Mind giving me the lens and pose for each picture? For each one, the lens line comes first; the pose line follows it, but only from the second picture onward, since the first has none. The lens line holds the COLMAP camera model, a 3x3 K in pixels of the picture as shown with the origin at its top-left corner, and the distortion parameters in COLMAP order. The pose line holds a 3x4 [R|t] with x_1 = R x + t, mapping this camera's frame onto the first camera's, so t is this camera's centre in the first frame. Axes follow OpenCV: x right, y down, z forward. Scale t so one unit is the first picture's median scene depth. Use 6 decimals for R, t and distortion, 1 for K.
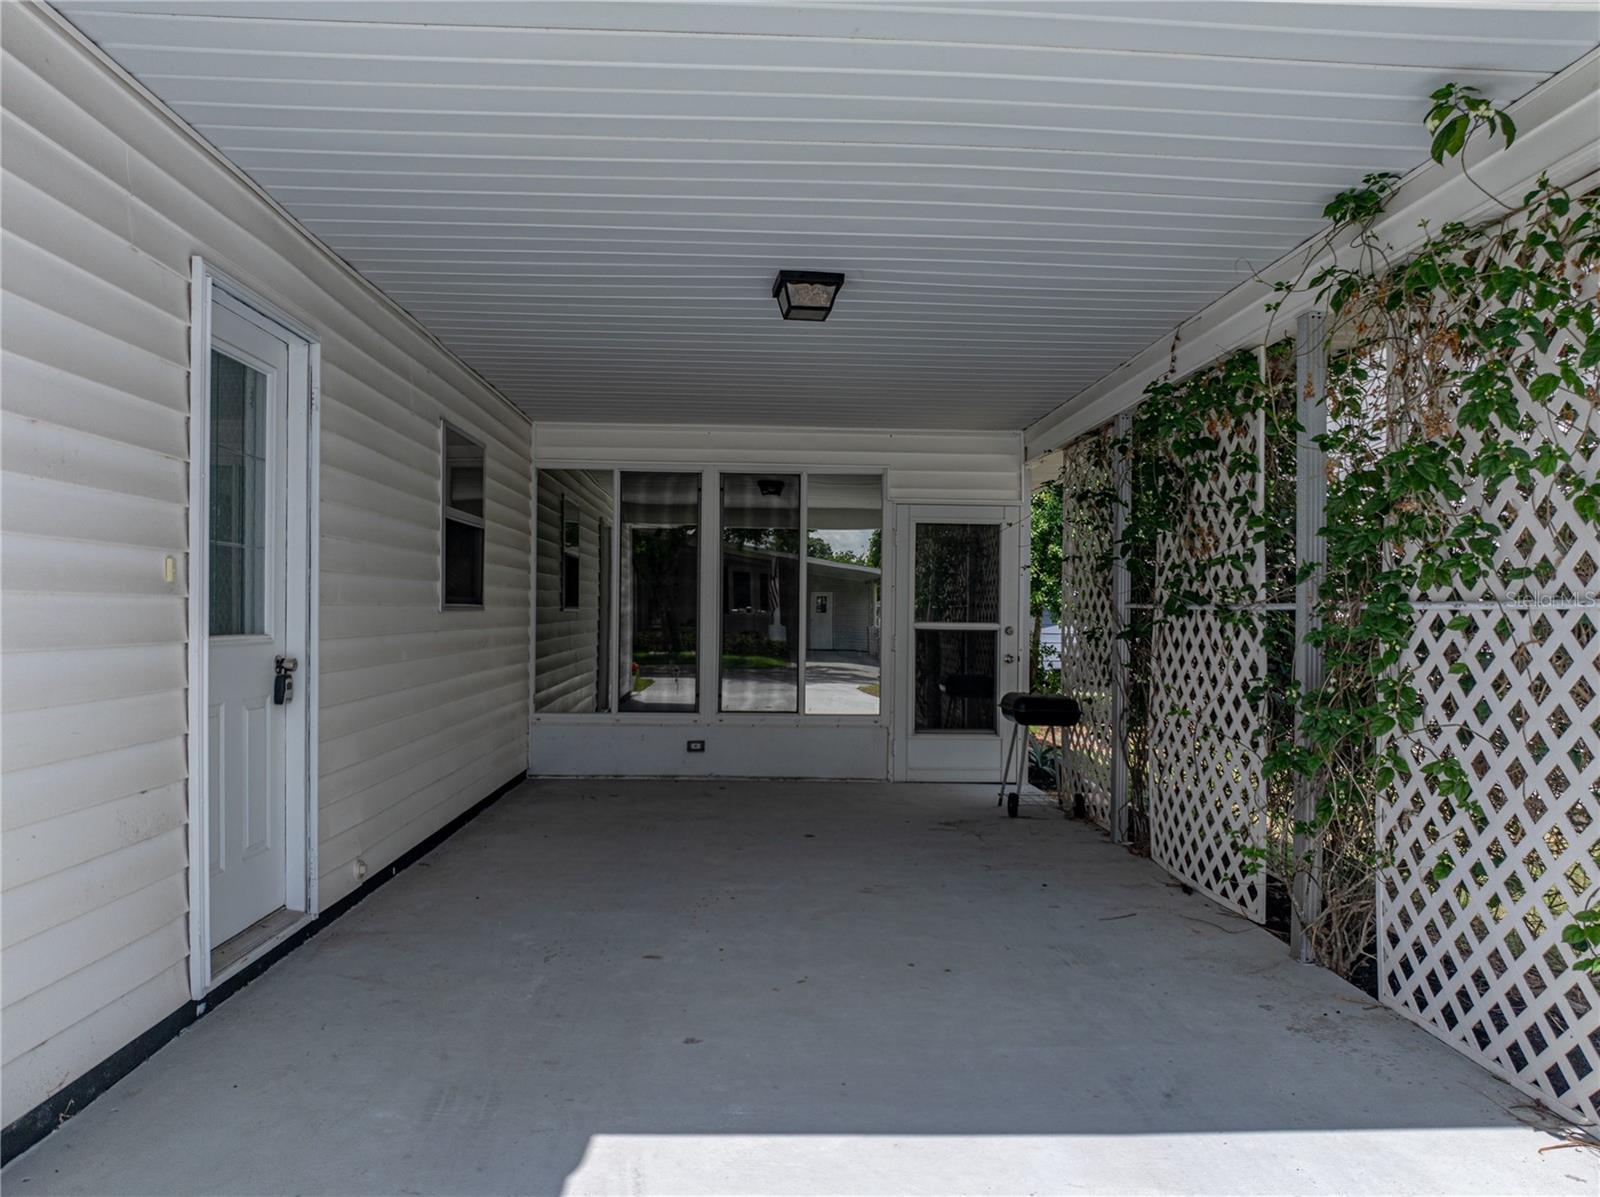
lens RADIAL K [[1135.6, 0, 806.6], [0, 1135.6, 635.3], [0, 0, 1]] dist [-0.044514, 0.004195]
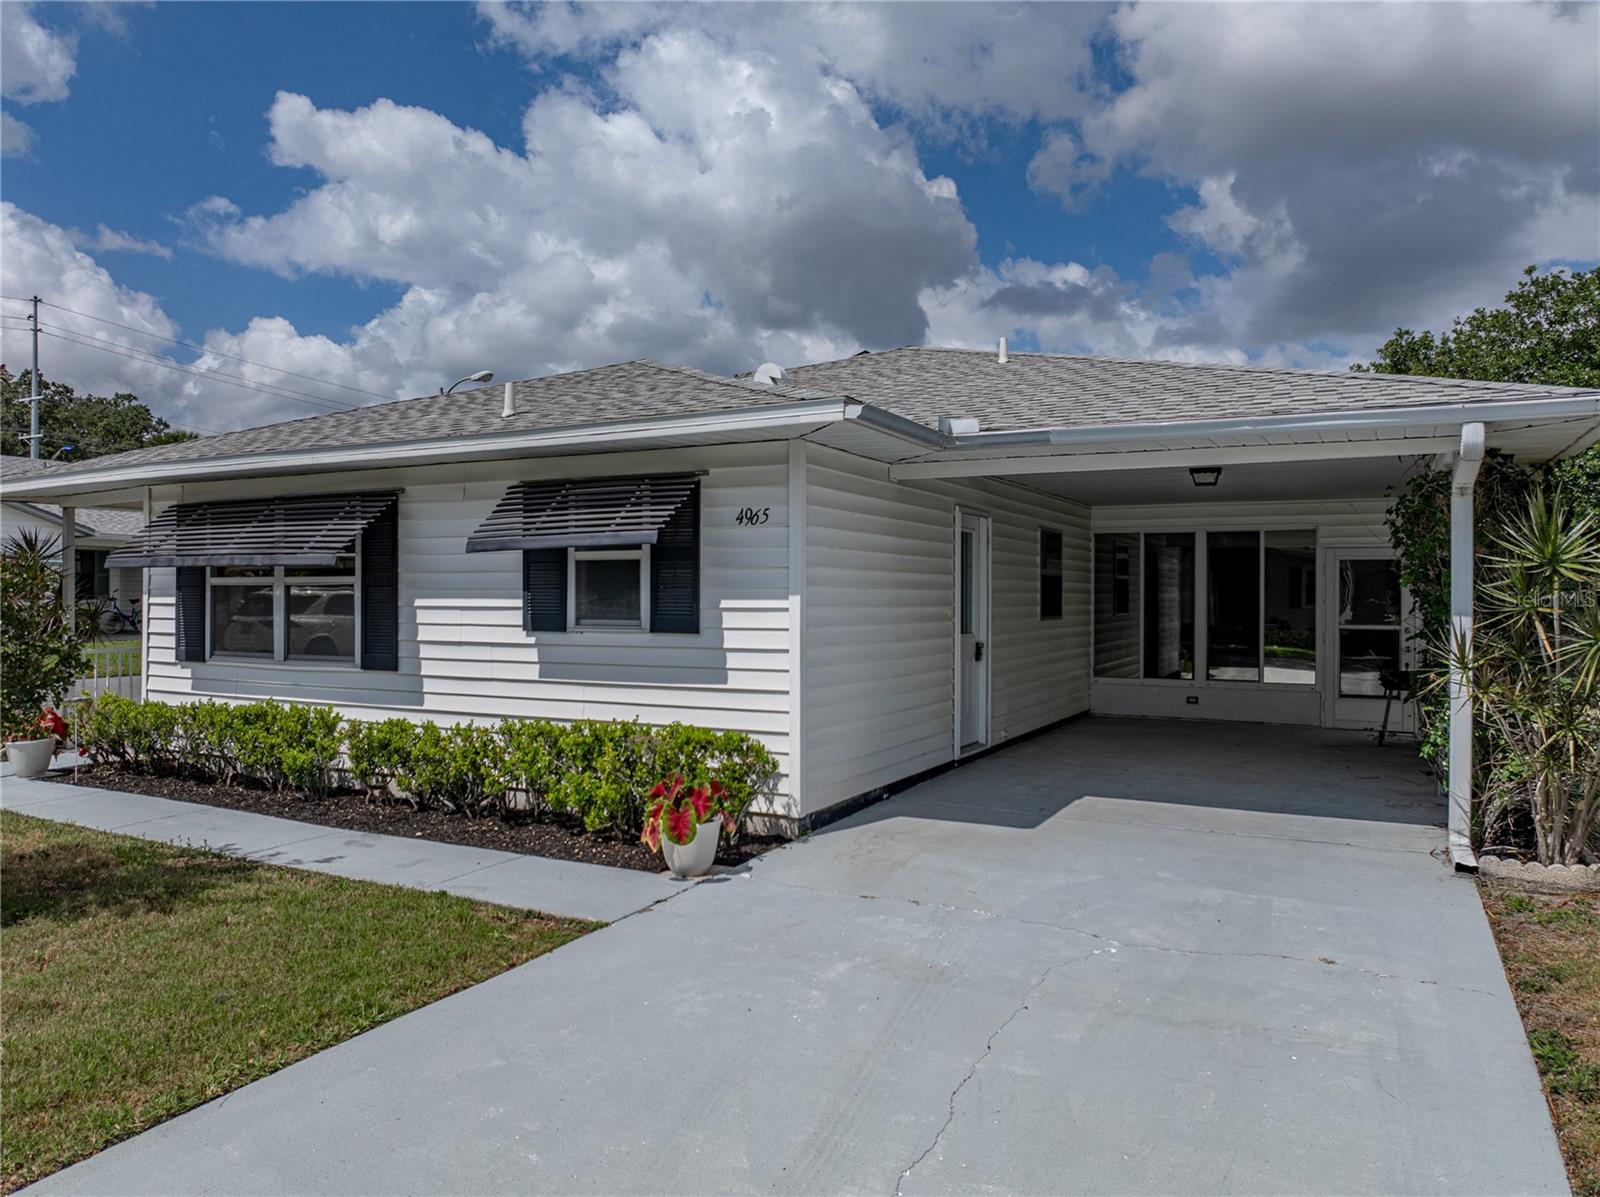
lens RADIAL K [[1142.2, 0, 800.0], [0, 1142.2, 598.5], [0, 0, 1]] dist [-0.038484, -0.000198]
pose [[0.866815, -0.006877, -0.498583, 0.327805], [-0.004076, 0.999774, -0.020877, -0.016776], [0.498614, 0.020128, 0.866591, -0.999767]]
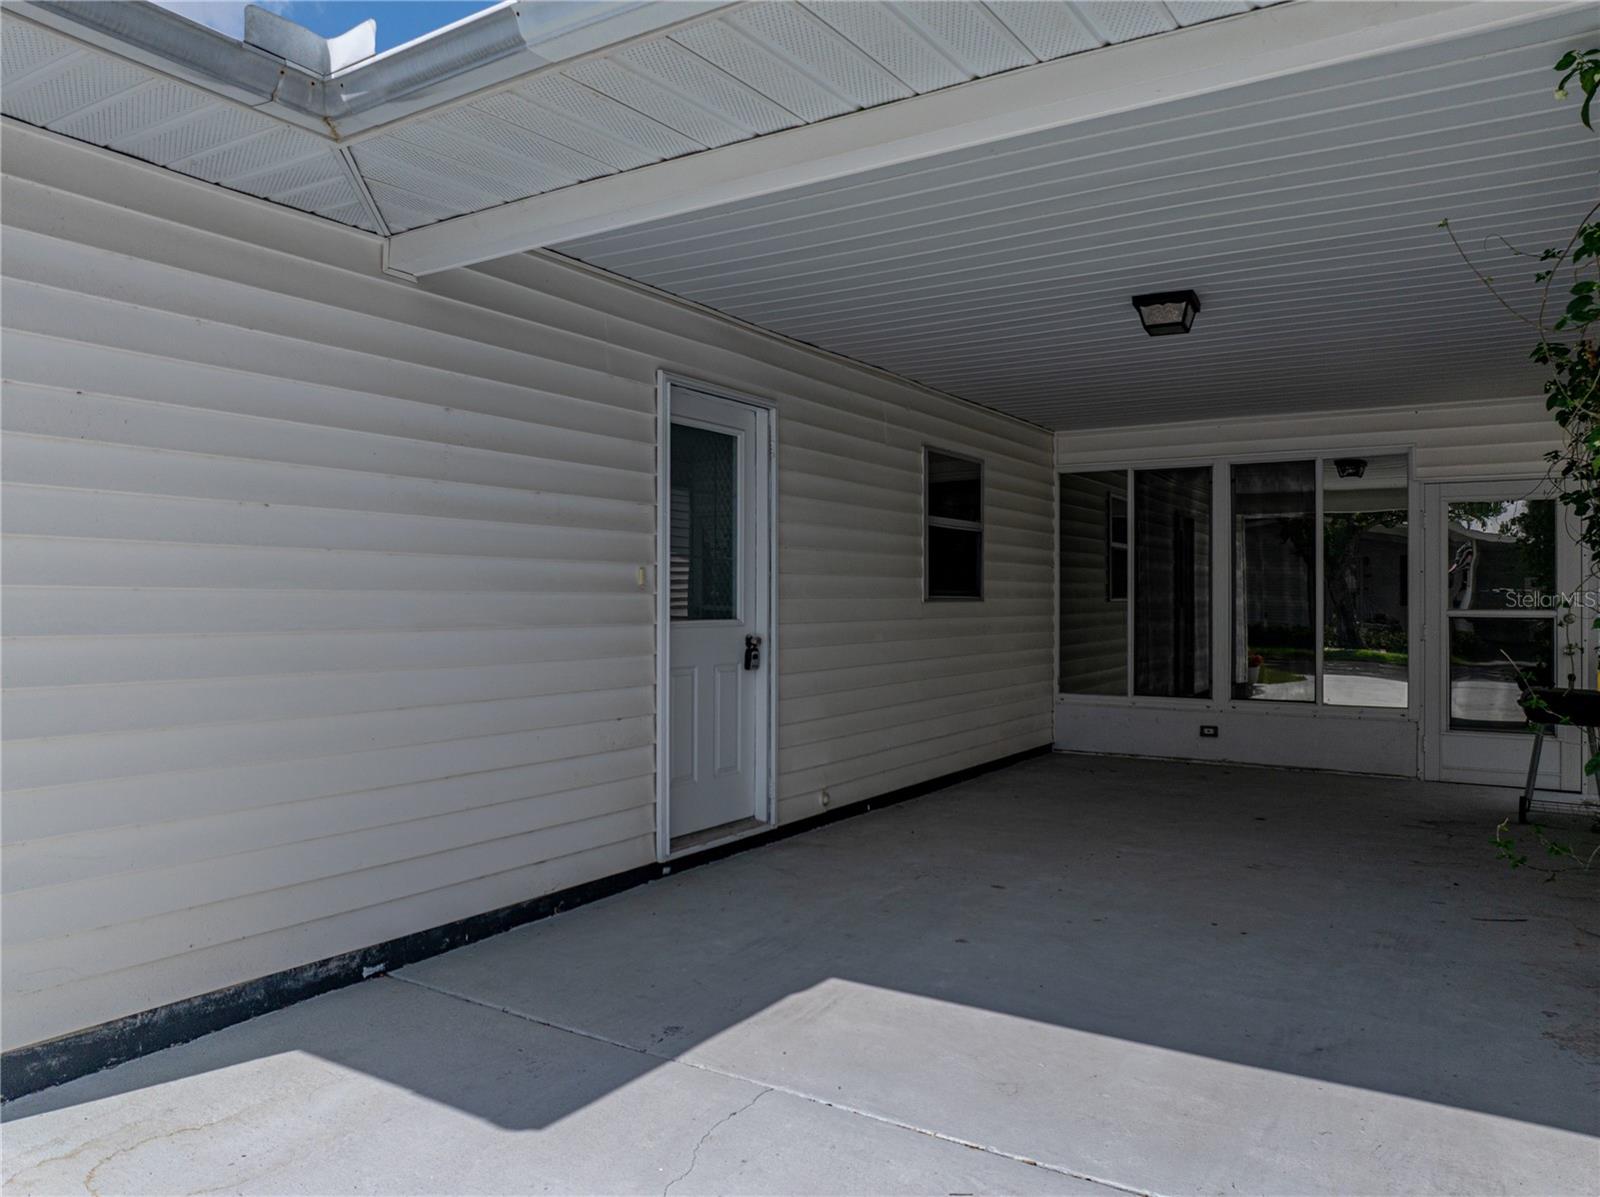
lens RADIAL K [[1142.2, 0, 800.0], [0, 1142.2, 598.5], [0, 0, 1]] dist [-0.038484, -0.000198]
pose [[0.819019, -0.010749, -0.573665, 0.274655], [-0.003563, 0.999710, -0.023819, 0.004495], [0.573755, 0.021553, 0.818743, -0.086392]]
